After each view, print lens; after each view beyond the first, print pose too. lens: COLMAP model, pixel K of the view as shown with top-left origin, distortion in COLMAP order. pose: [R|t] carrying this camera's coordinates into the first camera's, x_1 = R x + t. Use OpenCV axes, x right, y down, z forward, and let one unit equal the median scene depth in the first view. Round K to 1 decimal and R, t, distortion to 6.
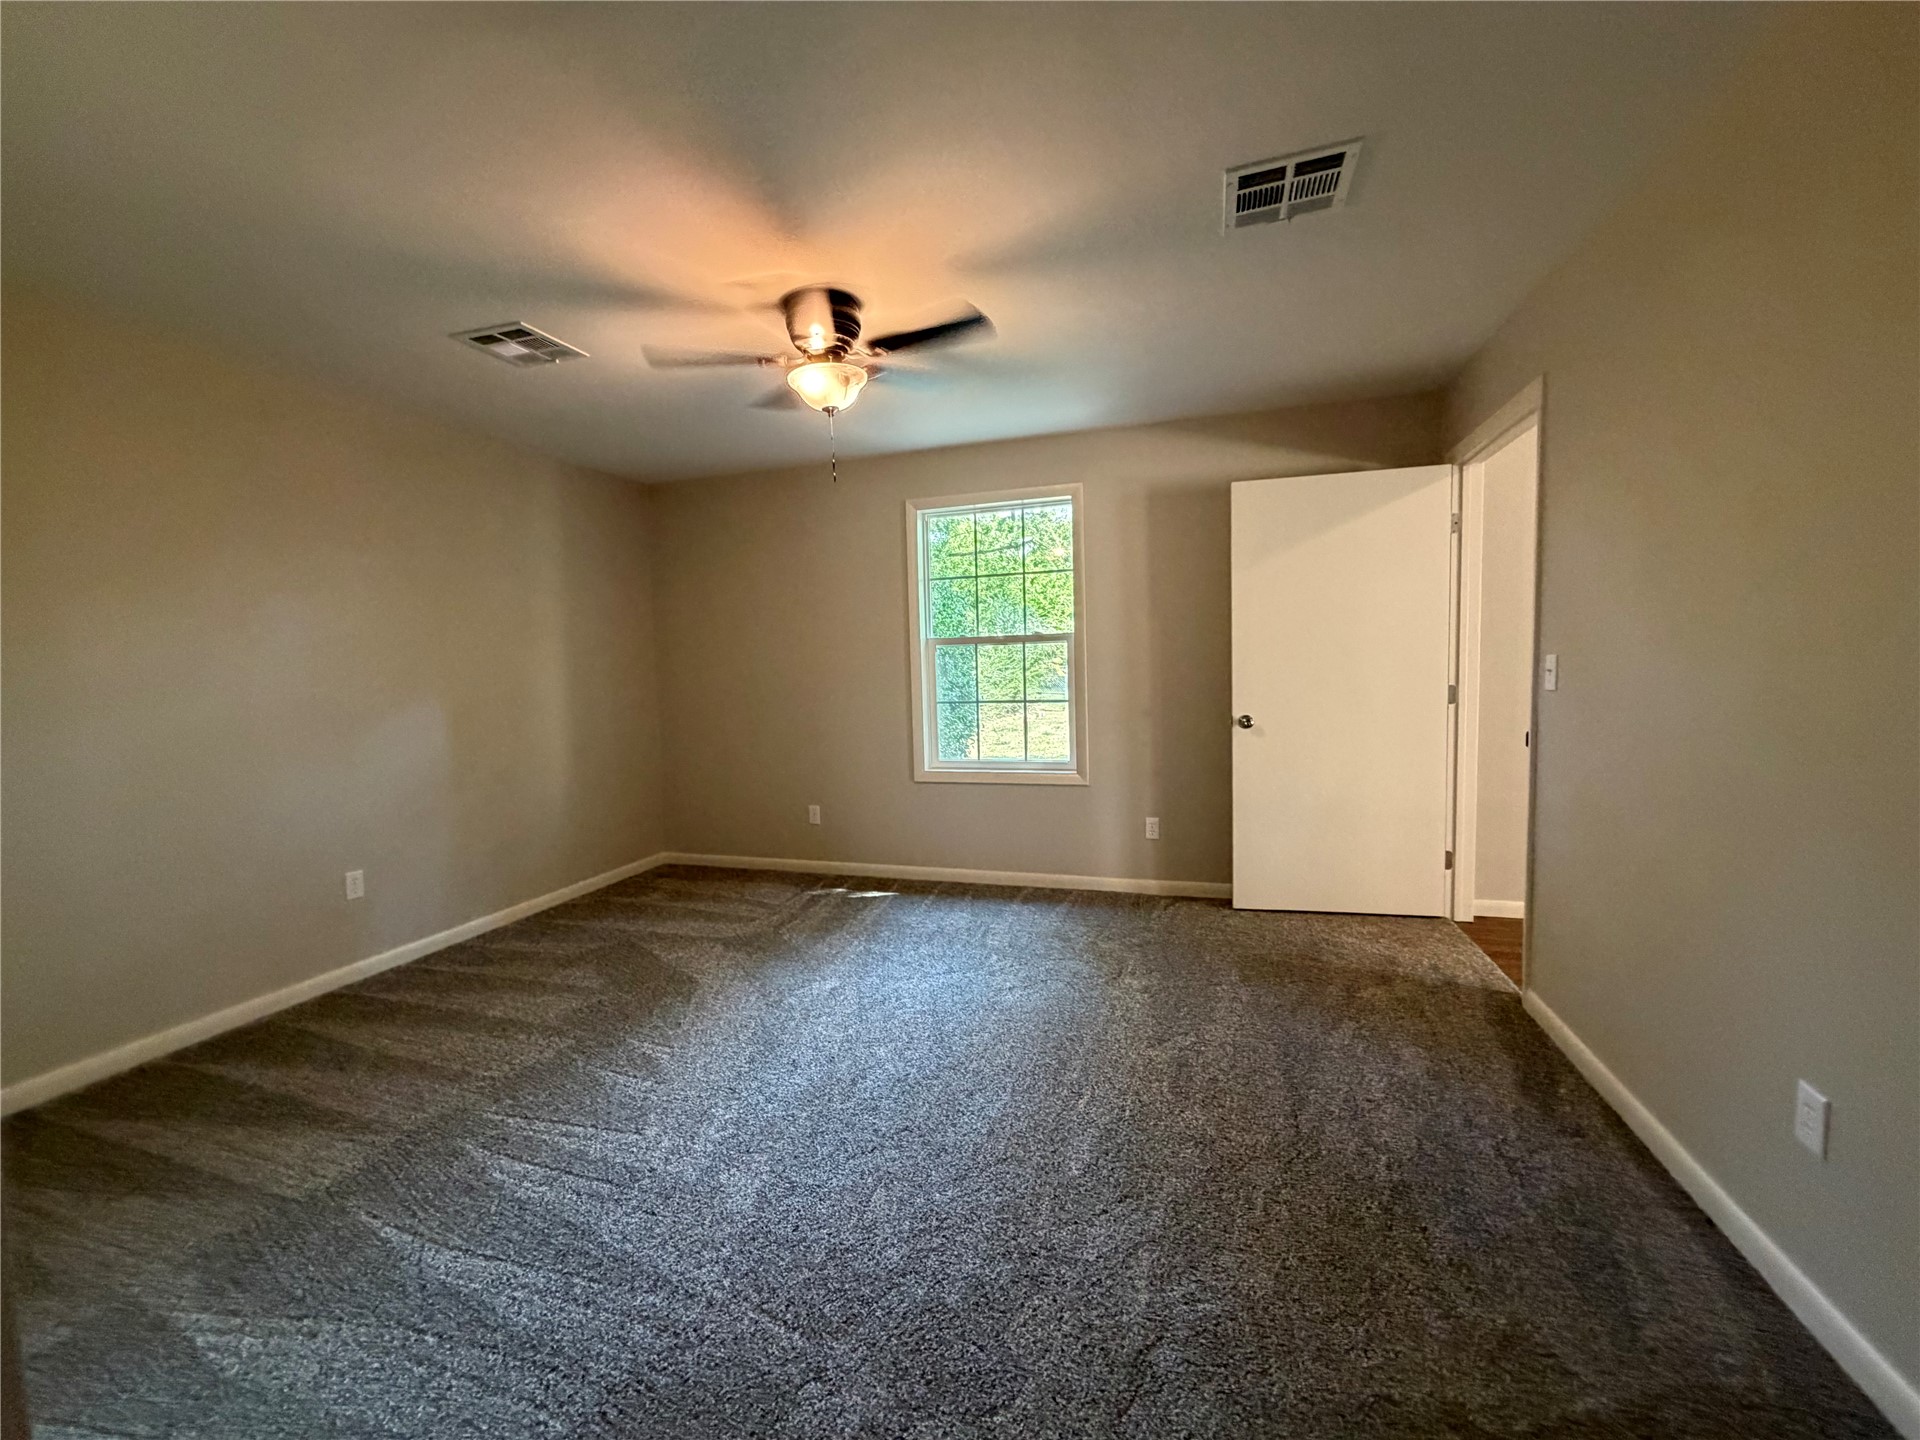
lens RADIAL K [[768.4, 0, 967.6], [0, 768.4, 712.1], [0, 0, 1]] dist [-0.004997, 0.000708]
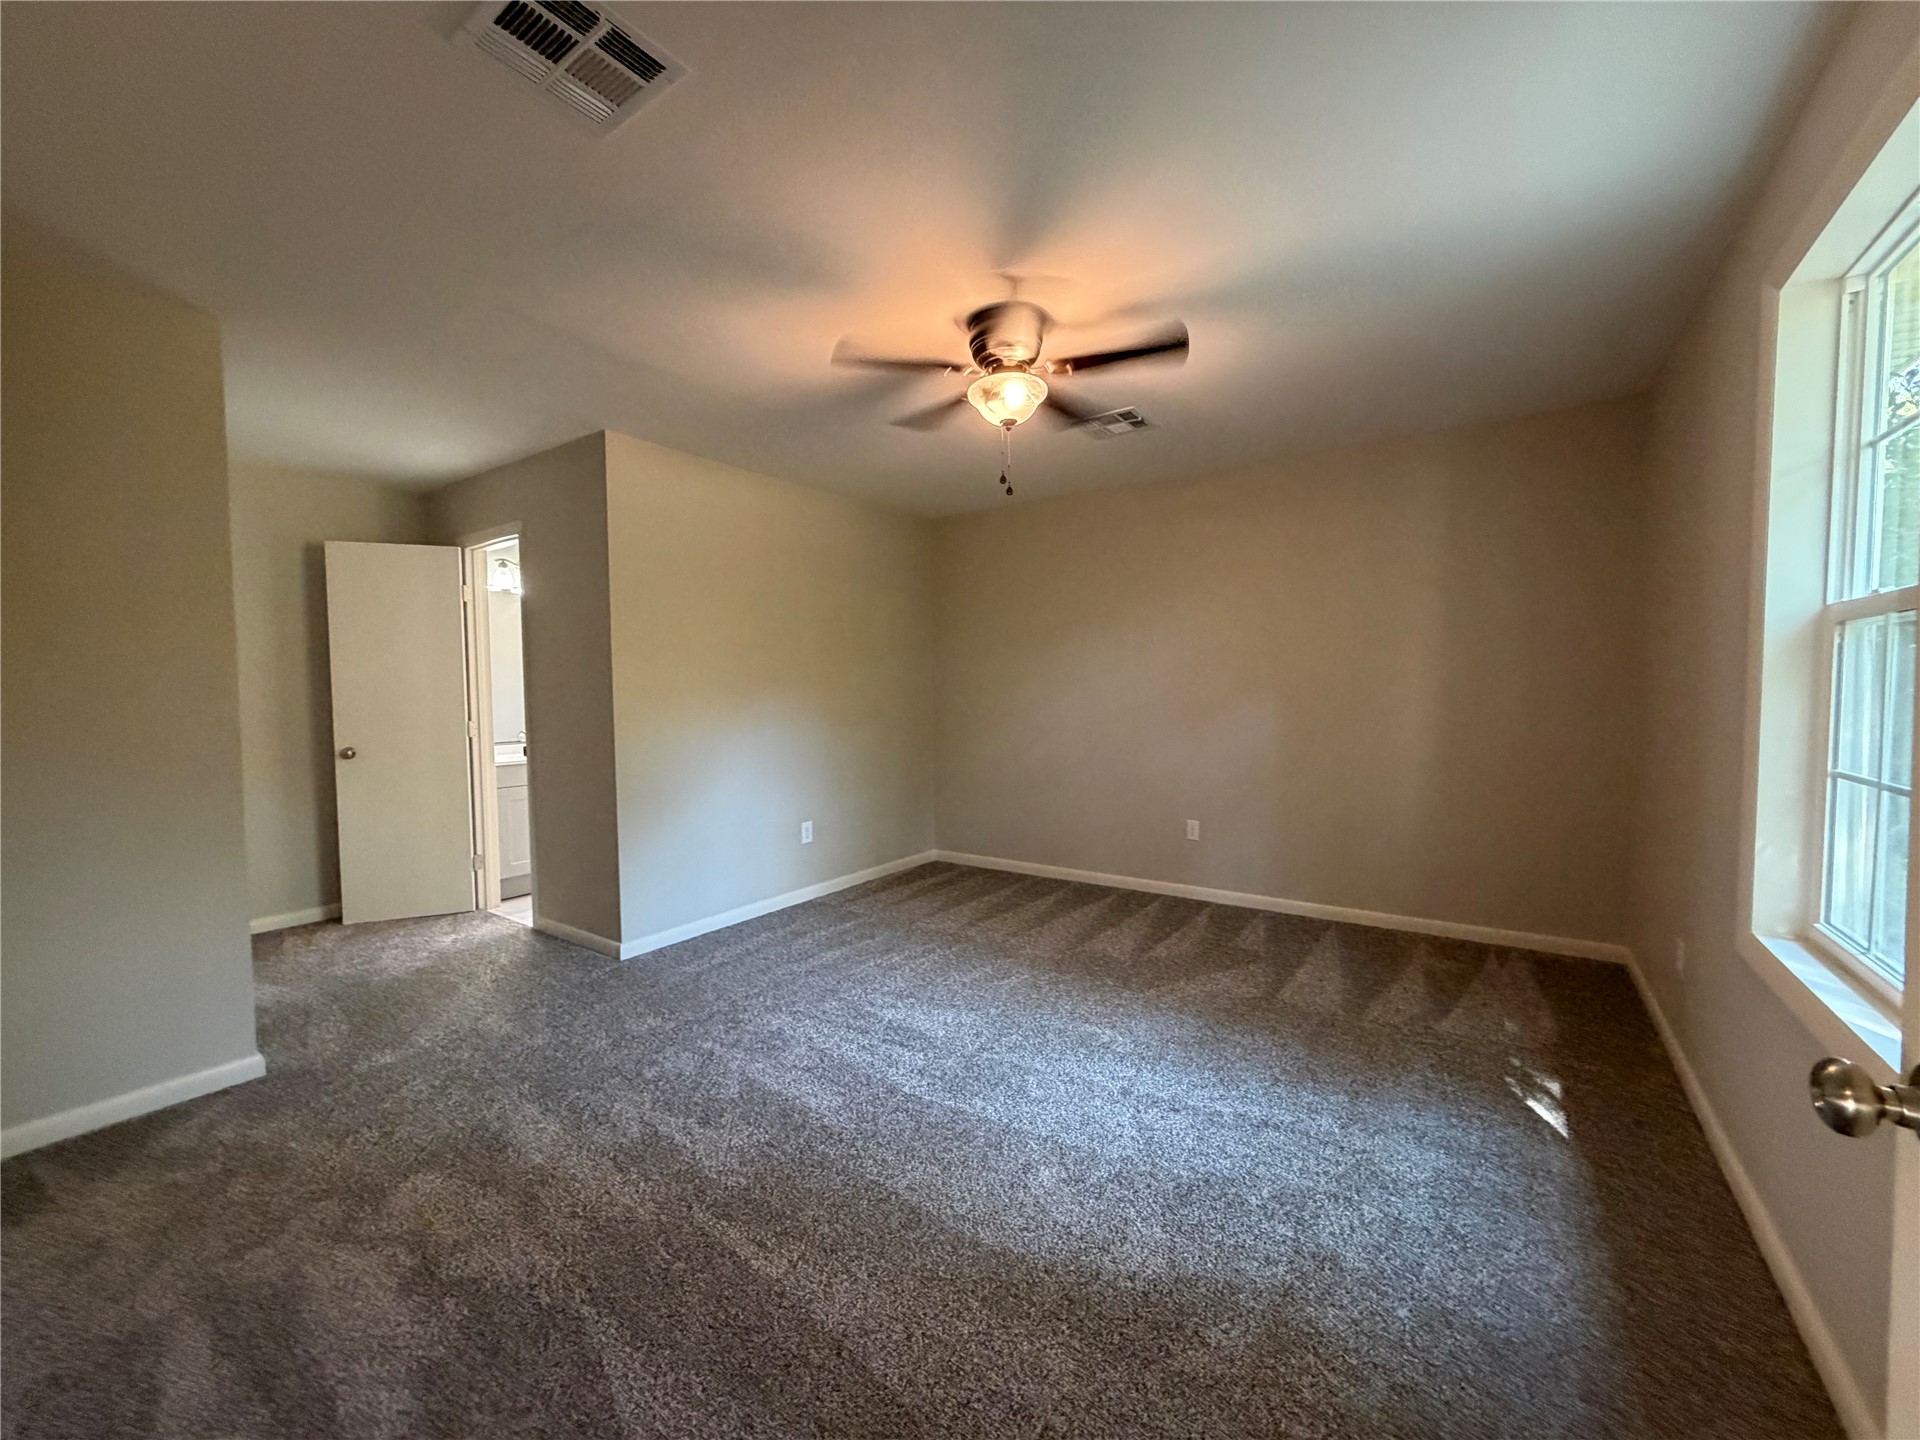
lens RADIAL K [[768.4, 0, 964.5], [0, 768.4, 756.1], [0, 0, 1]] dist [-0.004997, 0.000708]
pose [[-0.286794, 0.118117, -0.950683, 0.620596], [-0.050004, 0.989171, 0.137984, -0.078448], [0.956686, 0.087111, -0.277782, 0.975650]]
